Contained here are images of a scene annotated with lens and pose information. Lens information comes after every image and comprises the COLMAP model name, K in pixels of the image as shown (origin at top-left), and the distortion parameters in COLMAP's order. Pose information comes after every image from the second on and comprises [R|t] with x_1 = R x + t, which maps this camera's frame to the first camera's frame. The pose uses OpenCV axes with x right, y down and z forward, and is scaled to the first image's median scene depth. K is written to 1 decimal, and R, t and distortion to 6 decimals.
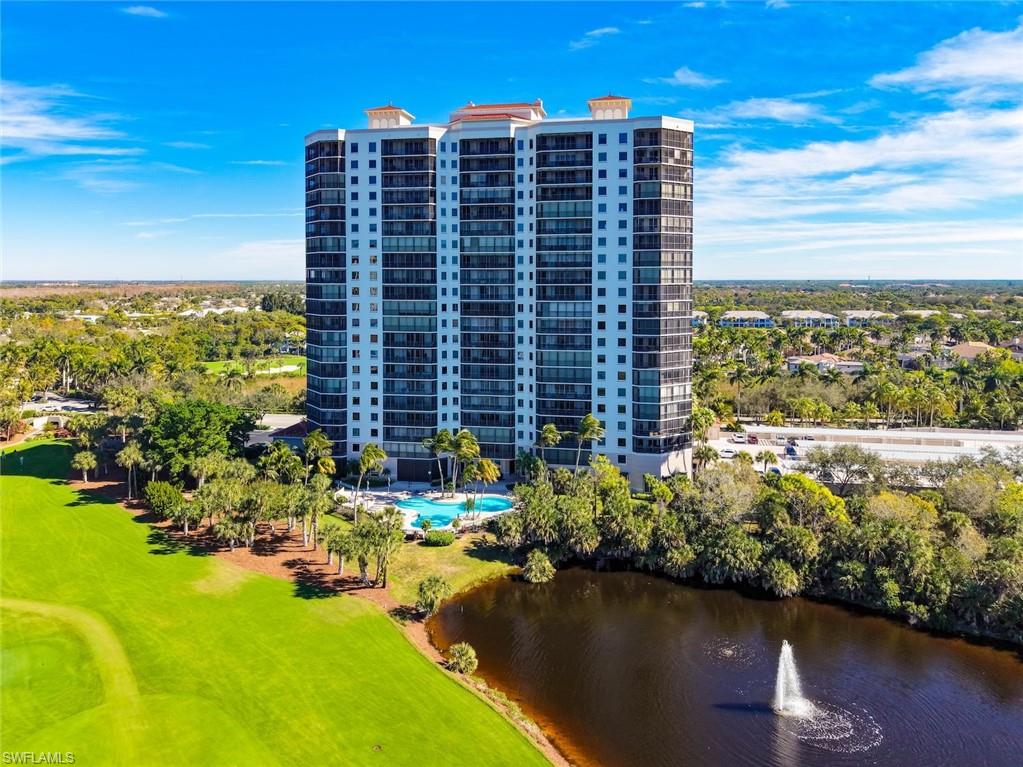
lens RADIAL K [[724.0, 0, 511.4], [0, 724.0, 386.2], [0, 0, 1]] dist [-0.004767, 0.007978]
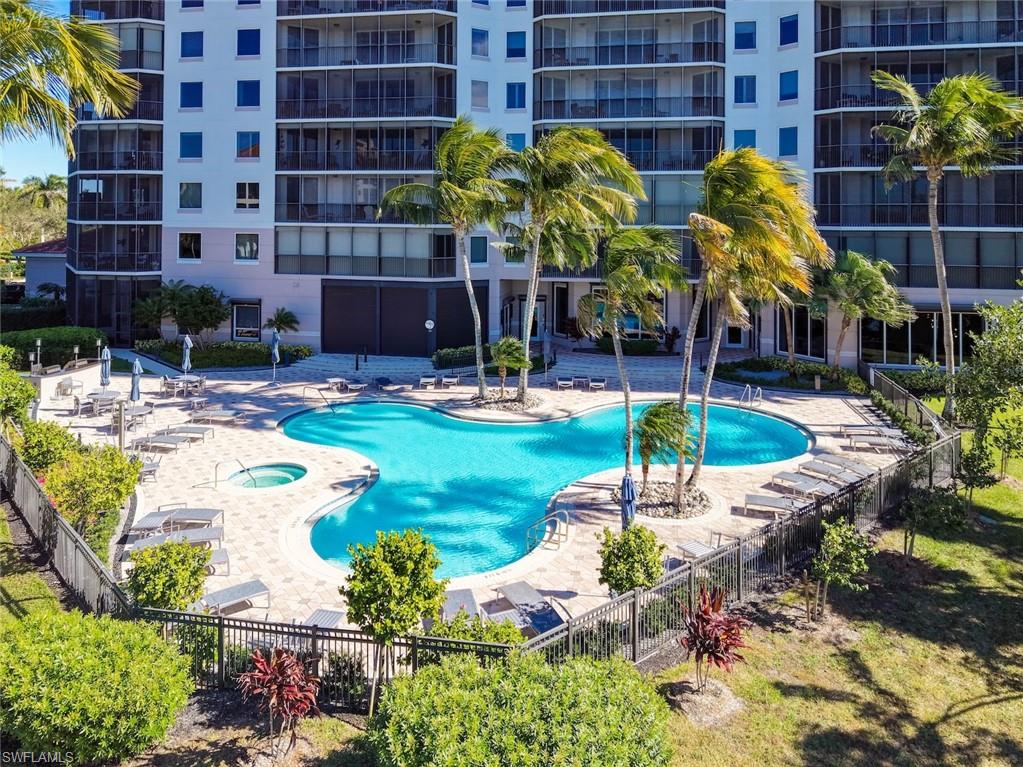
lens RADIAL K [[724.0, 0, 511.1], [0, 724.0, 381.2], [0, 0, 1]] dist [-0.004767, 0.007978]
pose [[0.999873, 0.015878, 0.001528, -0.078893], [-0.015948, 0.997091, 0.074529, 0.118399], [-0.000340, -0.074544, 0.997218, 0.696951]]
